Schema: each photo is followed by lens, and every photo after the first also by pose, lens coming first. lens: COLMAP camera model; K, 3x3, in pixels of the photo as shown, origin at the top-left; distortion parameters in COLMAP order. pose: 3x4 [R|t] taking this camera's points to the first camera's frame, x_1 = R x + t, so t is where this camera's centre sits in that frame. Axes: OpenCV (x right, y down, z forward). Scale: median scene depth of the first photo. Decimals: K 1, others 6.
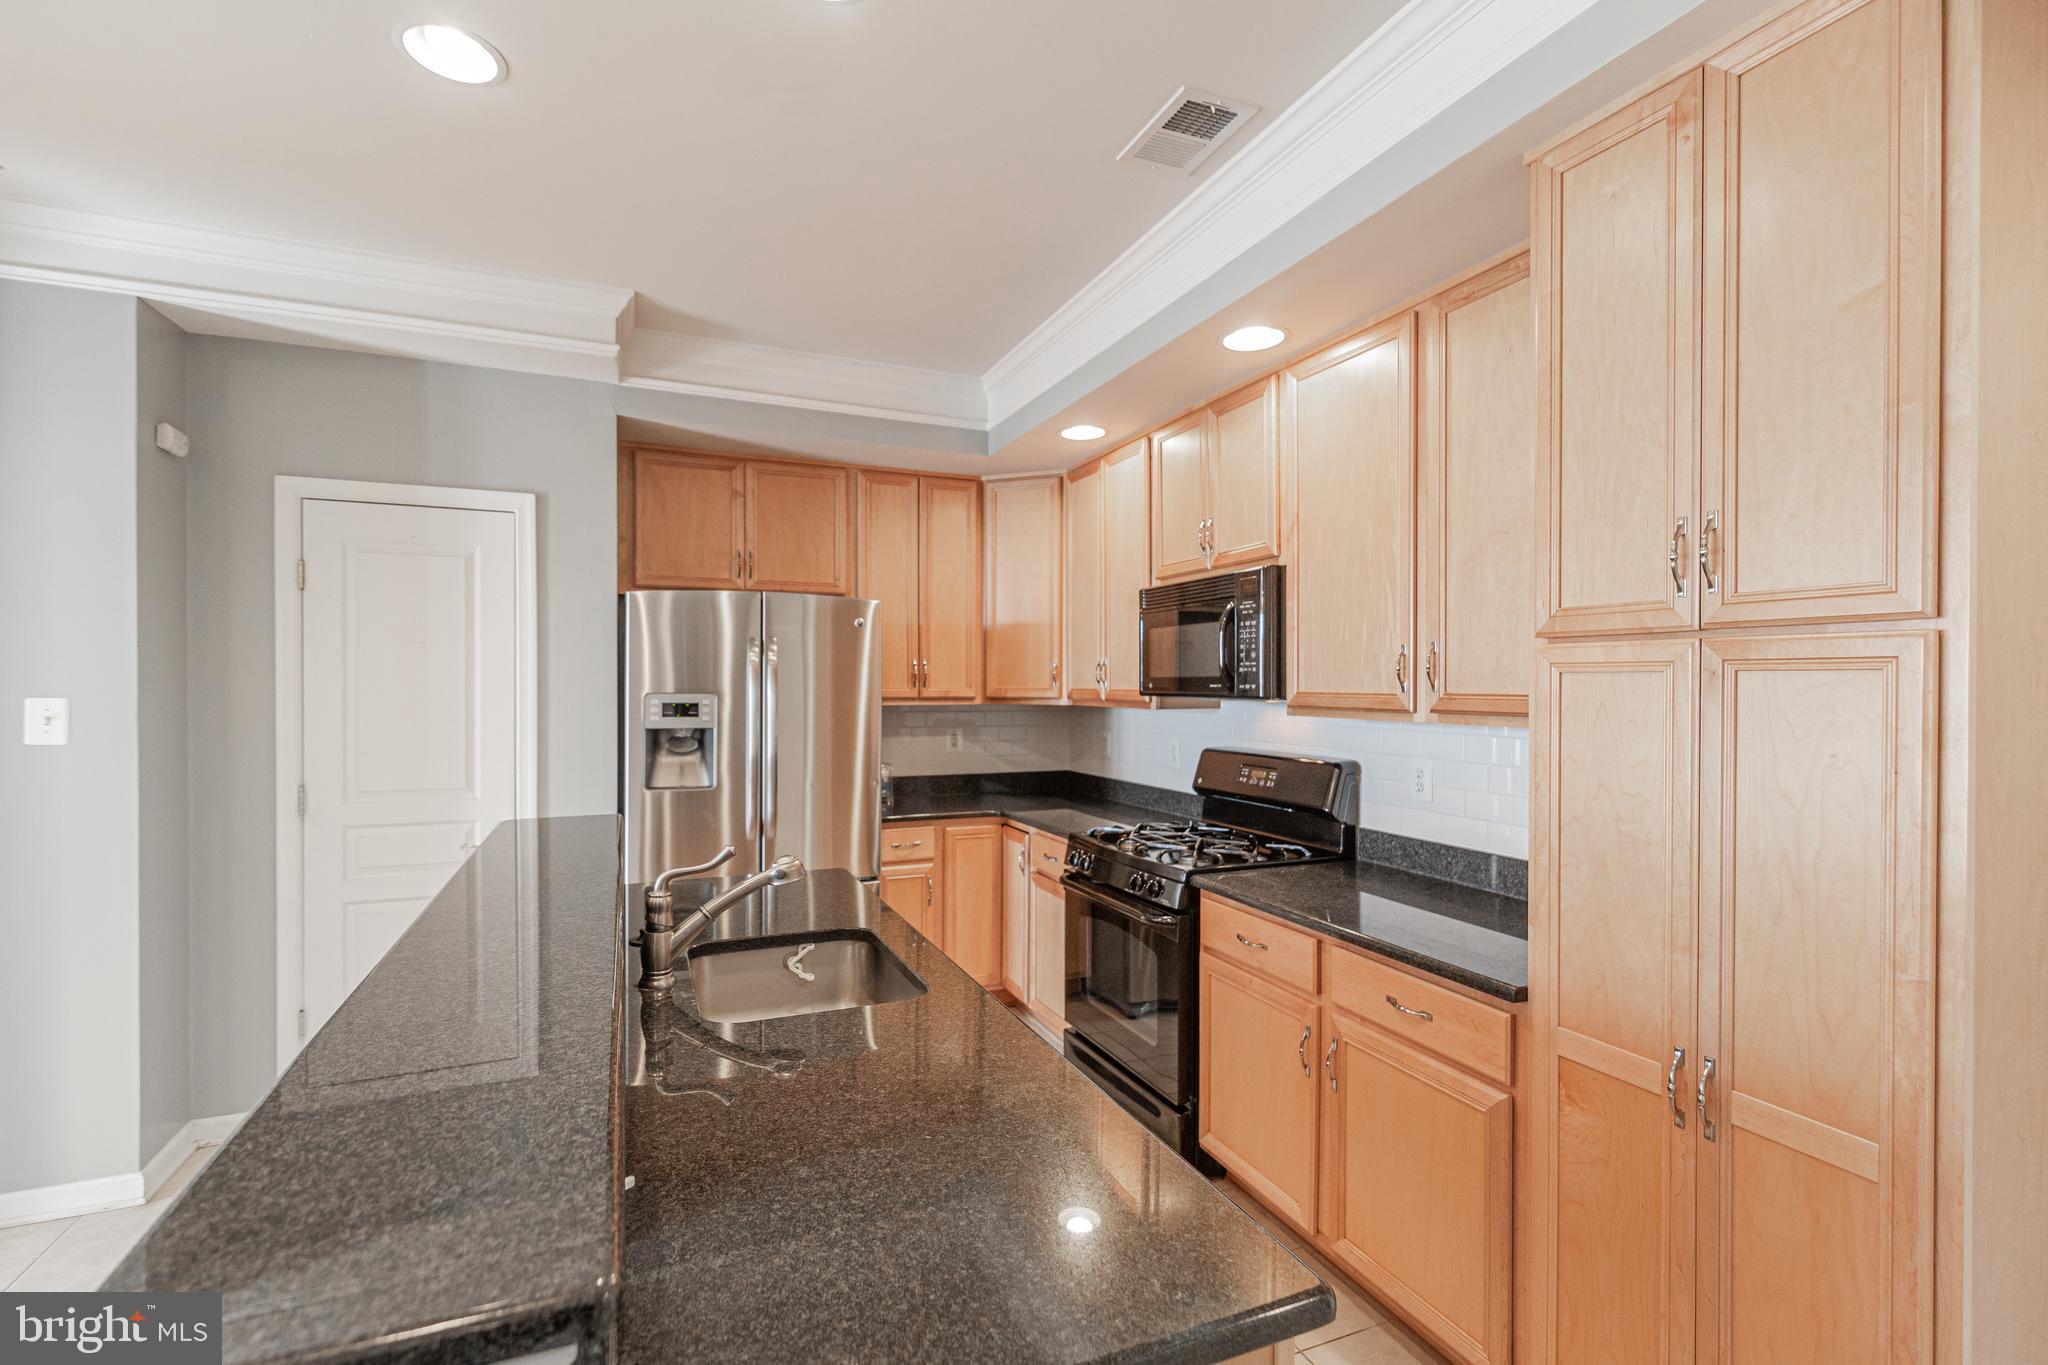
lens RADIAL K [[931.4, 0, 1026.4], [0, 931.4, 690.1], [0, 0, 1]] dist [0.000540, -0.000207]
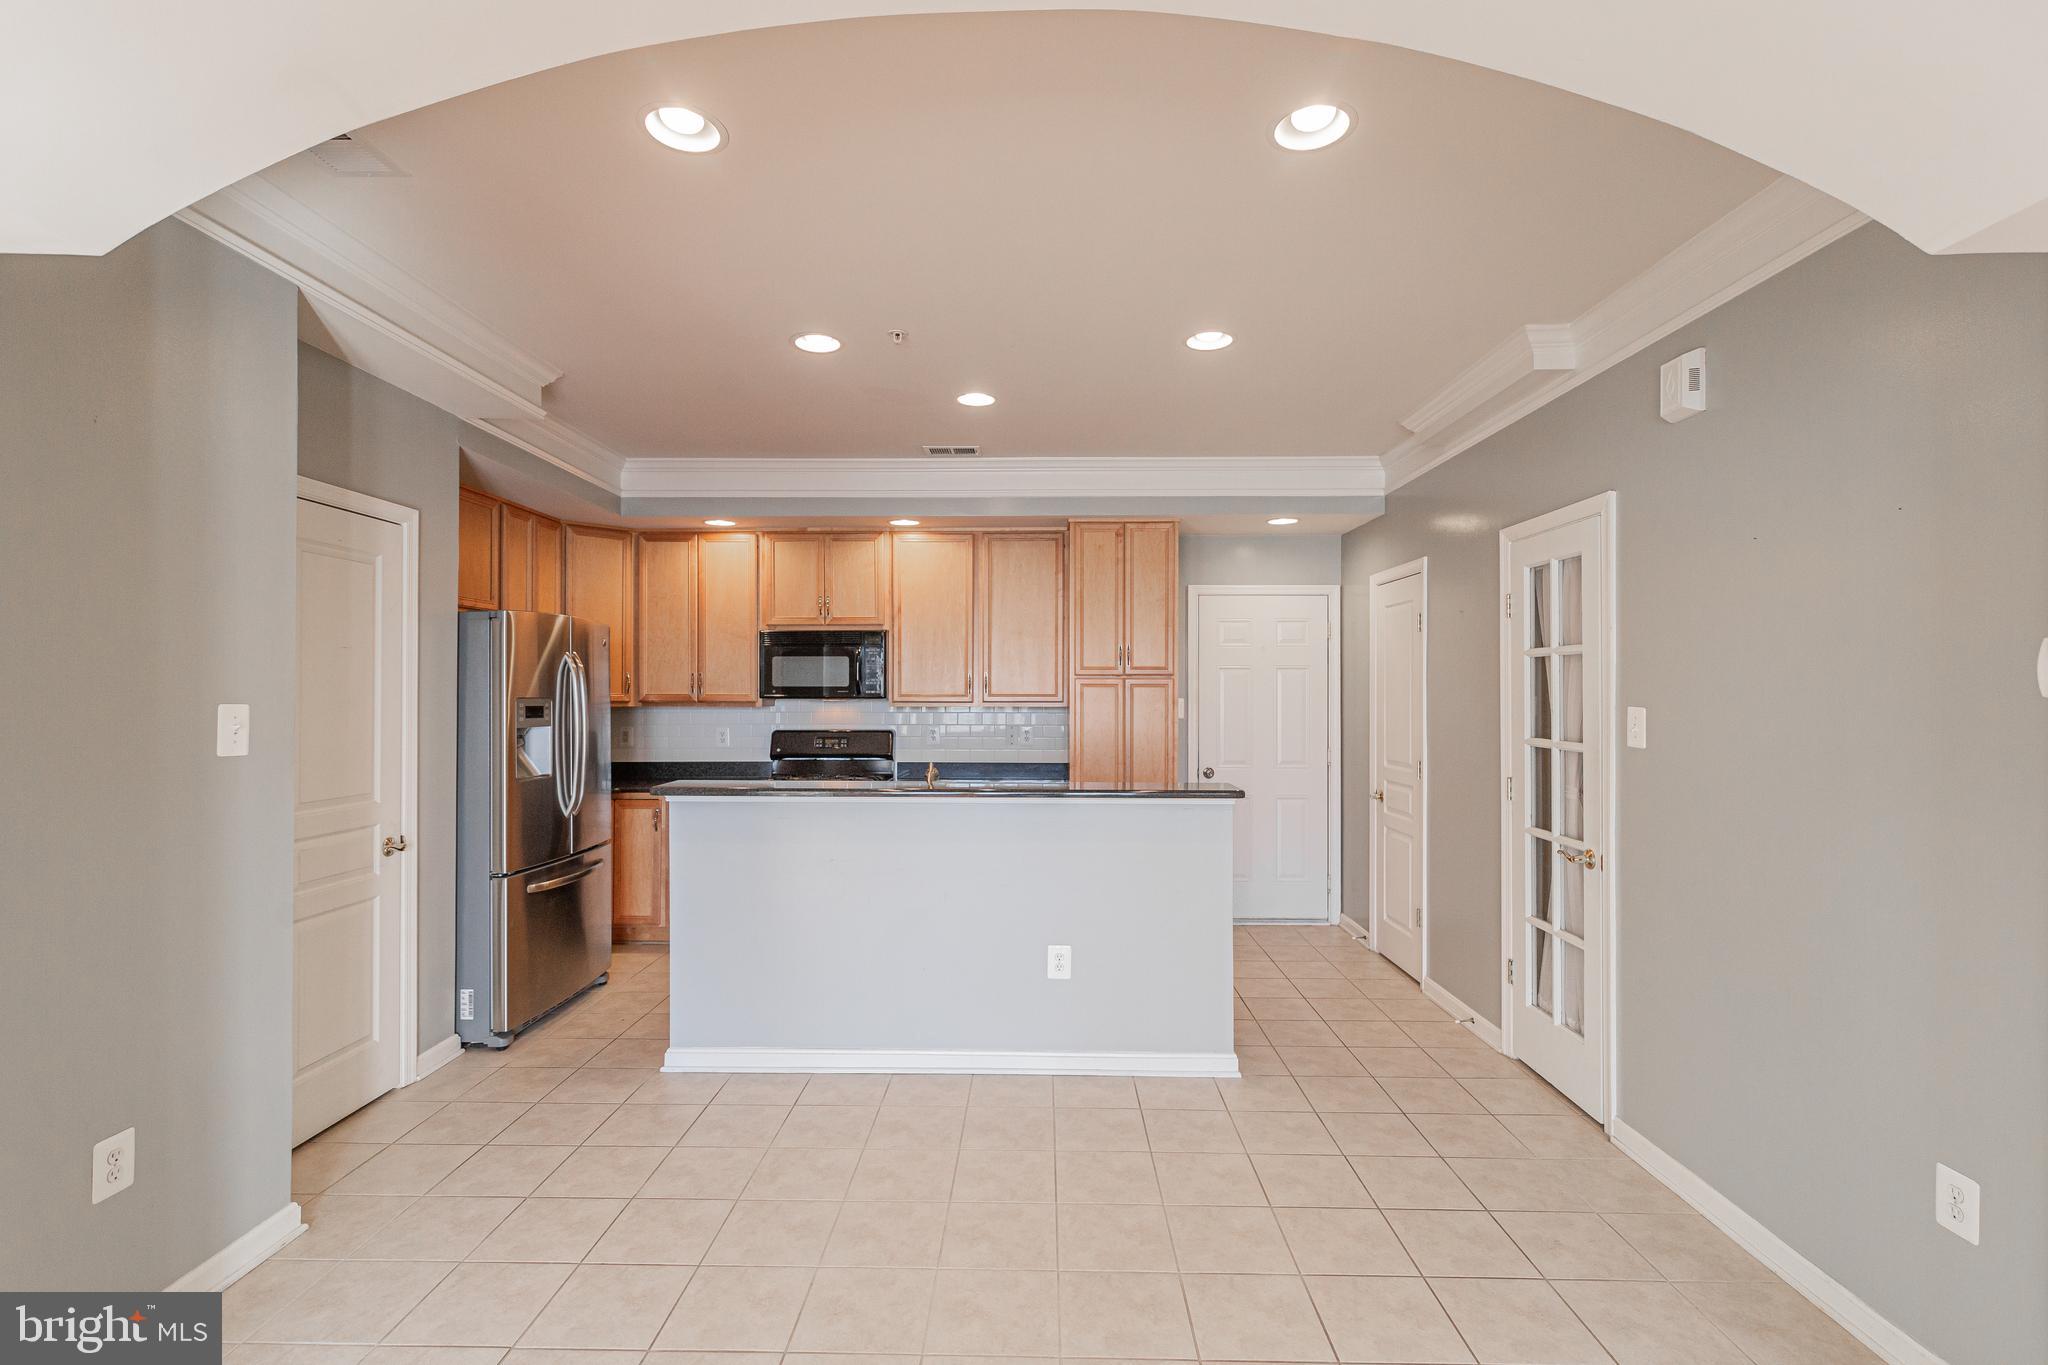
lens RADIAL K [[931.4, 0, 1026.4], [0, 931.4, 690.1], [0, 0, 1]] dist [0.000540, -0.000207]
pose [[0.404563, 0.001408, 0.914509, -1.391955], [0.006502, 0.999969, -0.004416, 0.002931], [-0.914487, 0.007733, 0.404542, -0.067501]]
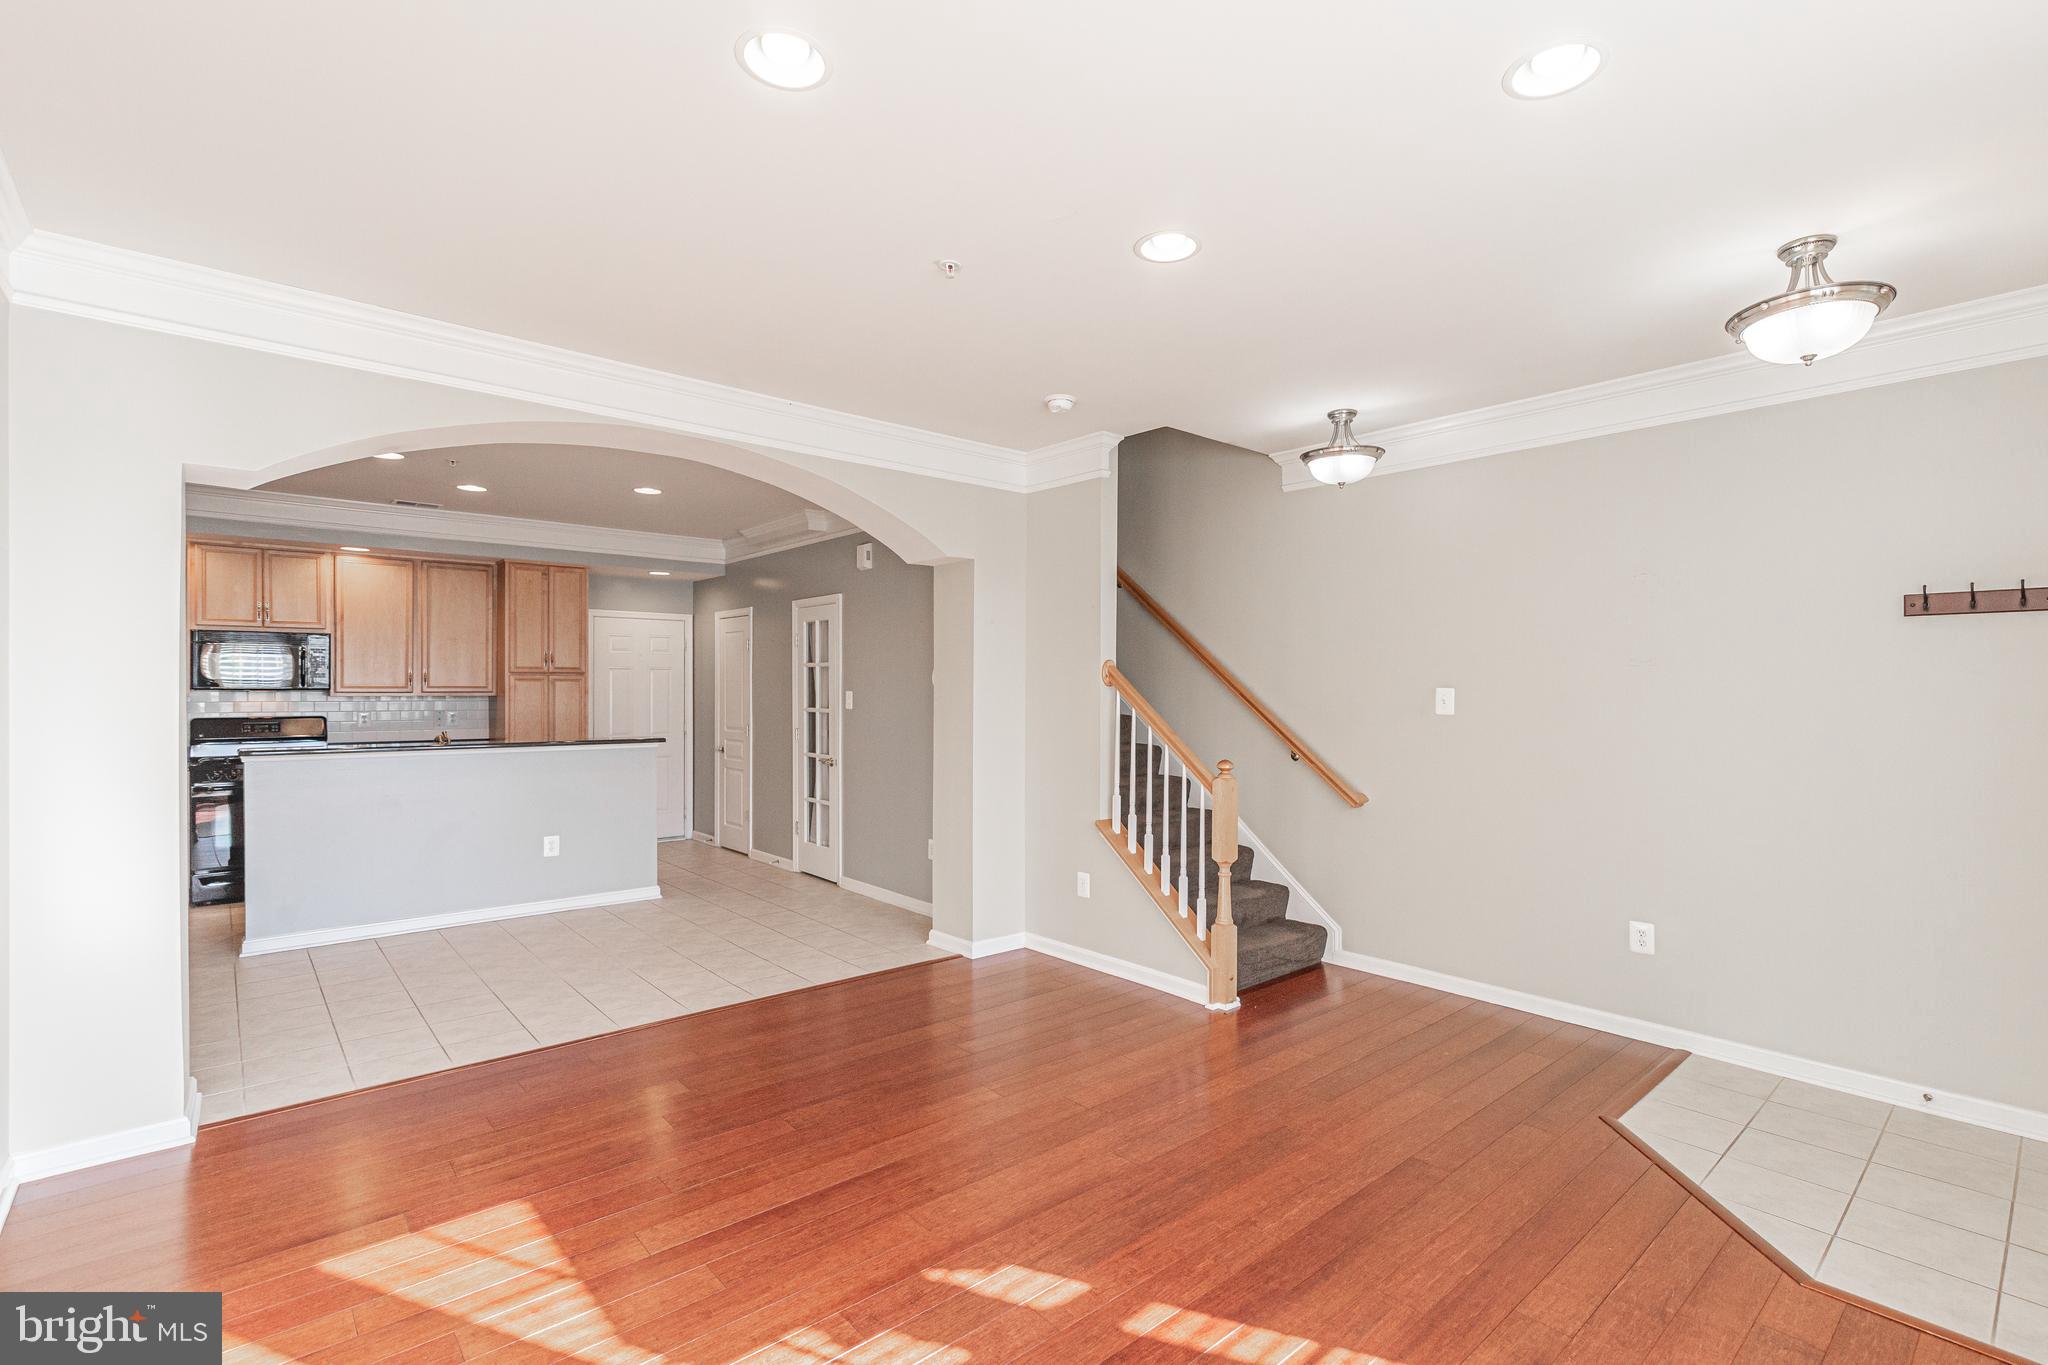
lens RADIAL K [[931.4, 0, 1026.4], [0, 931.4, 690.1], [0, 0, 1]] dist [0.000540, -0.000207]
pose [[-0.309726, -0.003341, 0.950820, -2.534954], [0.005932, 0.999968, 0.005446, 0.008672], [-0.950807, 0.007327, -0.309696, 0.032884]]
